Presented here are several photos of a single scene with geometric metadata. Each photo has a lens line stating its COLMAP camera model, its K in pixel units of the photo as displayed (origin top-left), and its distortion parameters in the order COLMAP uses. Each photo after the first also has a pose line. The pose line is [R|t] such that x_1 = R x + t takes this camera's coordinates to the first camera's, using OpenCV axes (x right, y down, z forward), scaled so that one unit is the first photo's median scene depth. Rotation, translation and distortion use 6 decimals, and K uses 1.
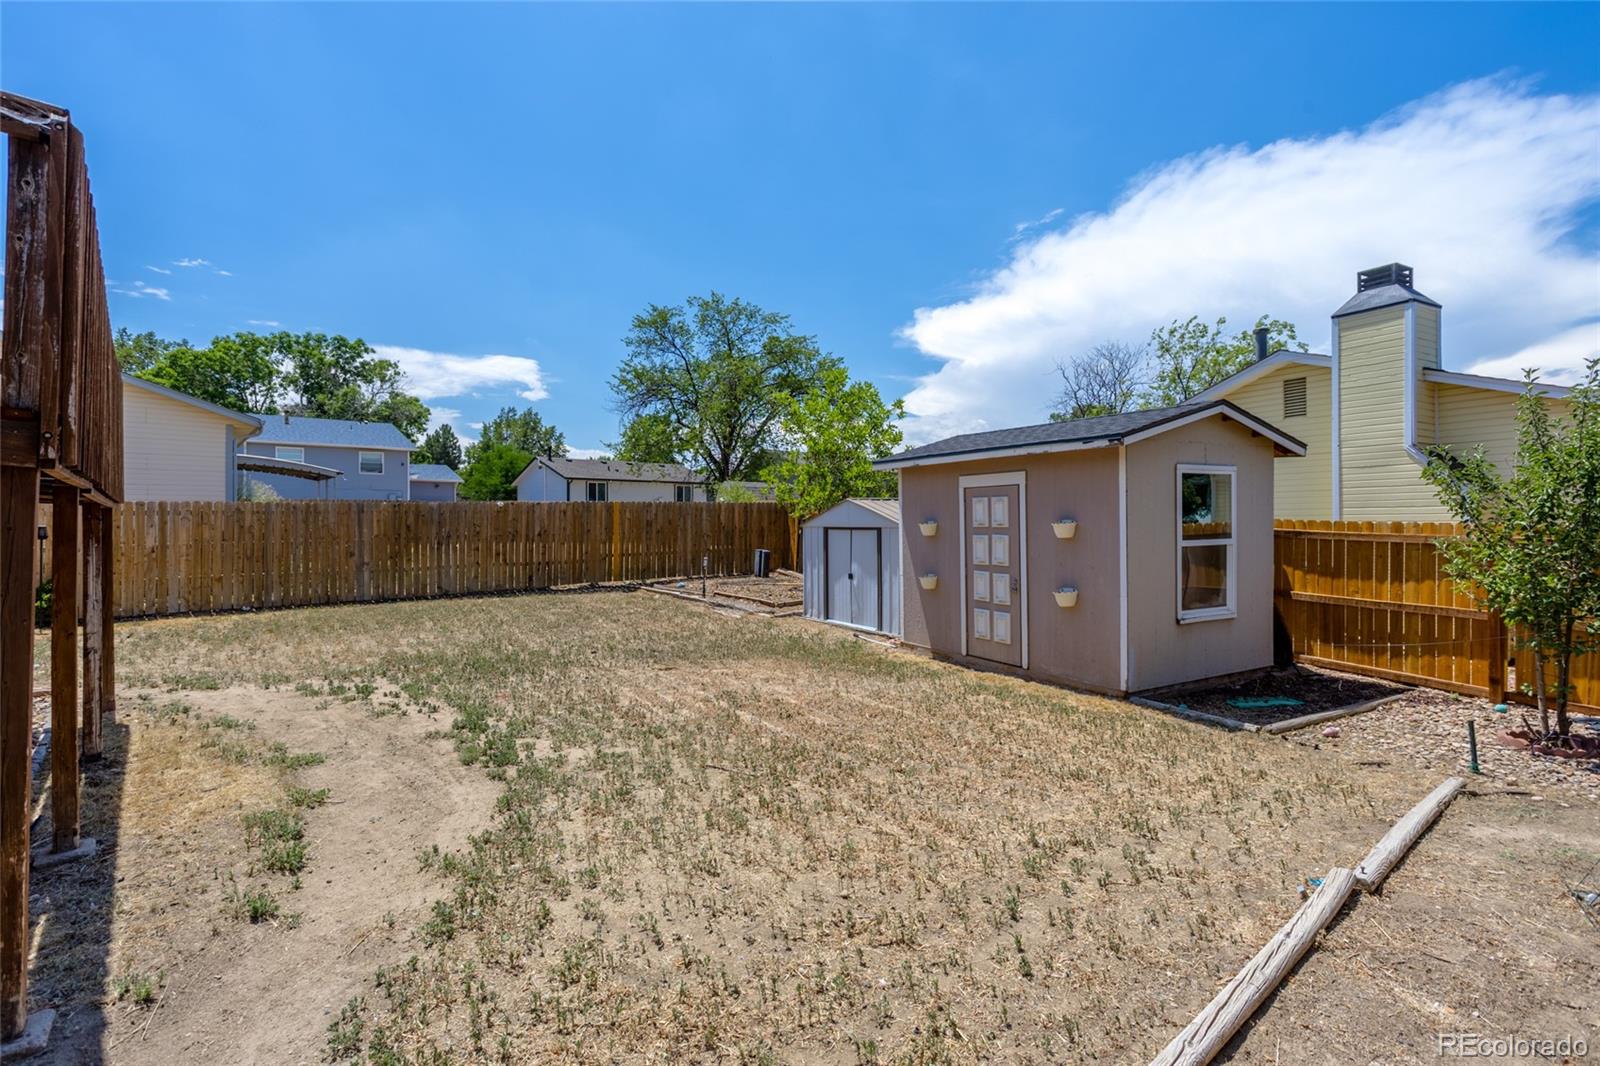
lens RADIAL K [[767.4, 0, 806.8], [0, 767.4, 526.7], [0, 0, 1]] dist [0.008814, 0.000851]
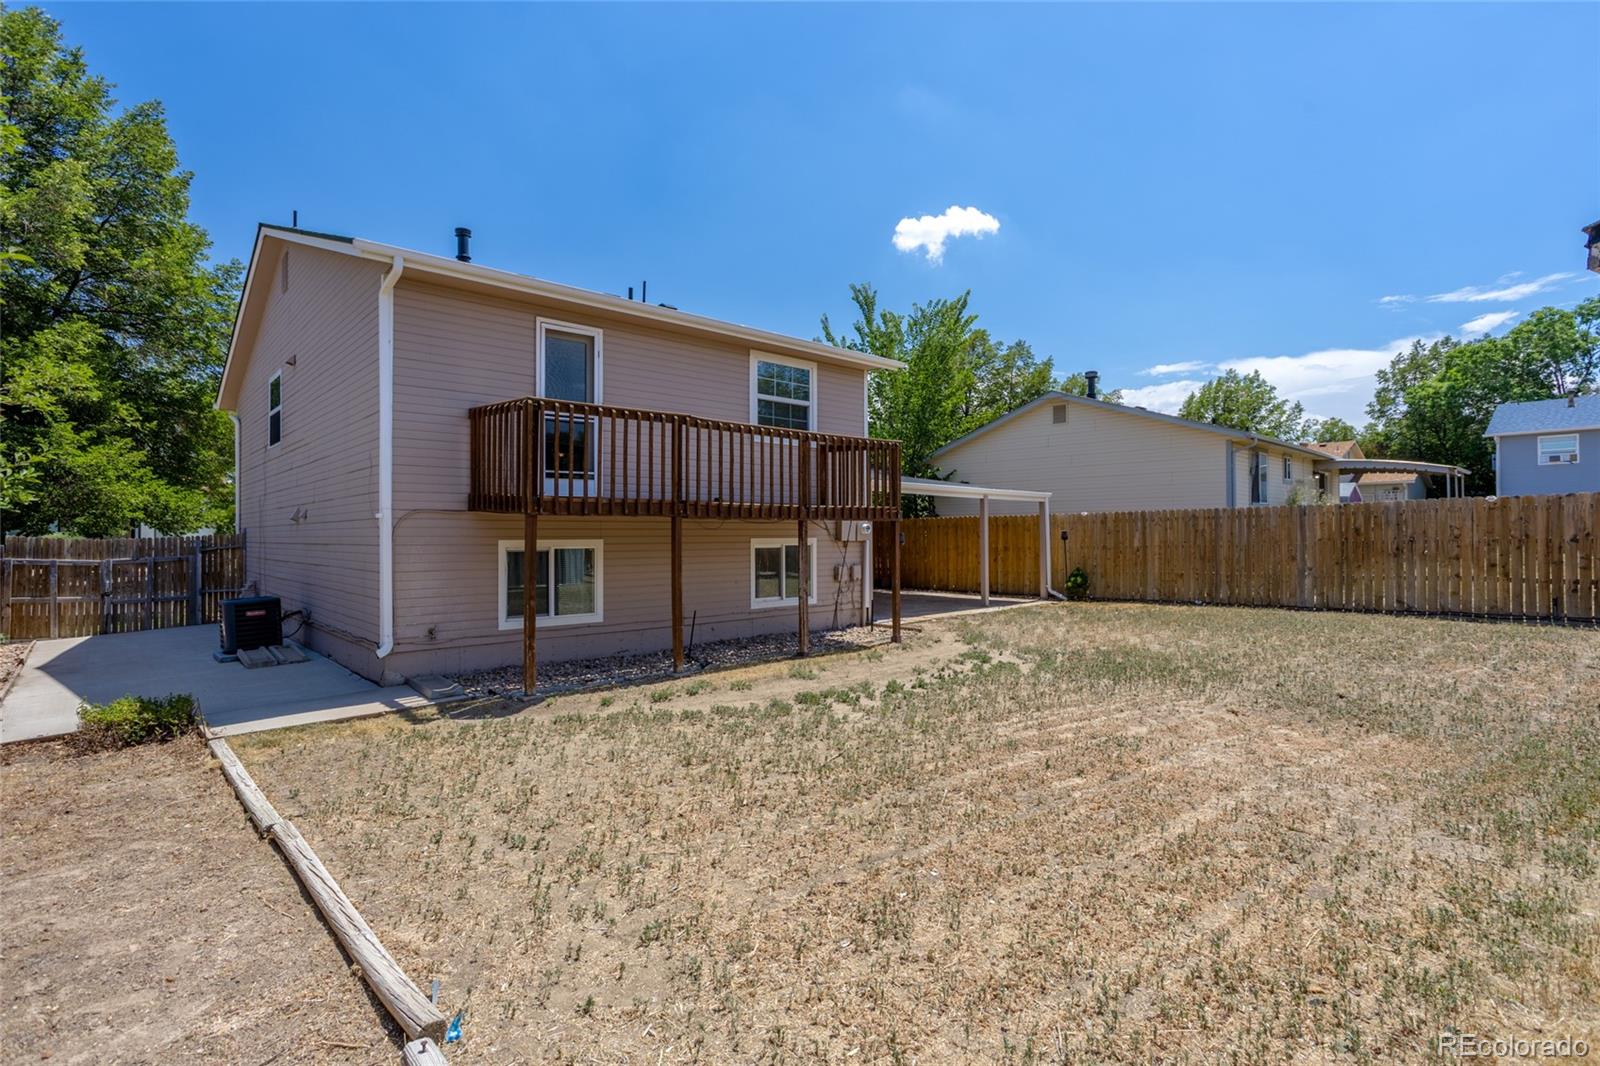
lens RADIAL K [[767.4, 0, 806.8], [0, 767.4, 526.7], [0, 0, 1]] dist [0.008814, 0.000851]
pose [[0.059321, -0.007815, -0.998208, 0.135274], [0.005823, 0.999955, -0.007483, -0.000213], [0.998222, -0.005369, 0.059364, 0.123074]]
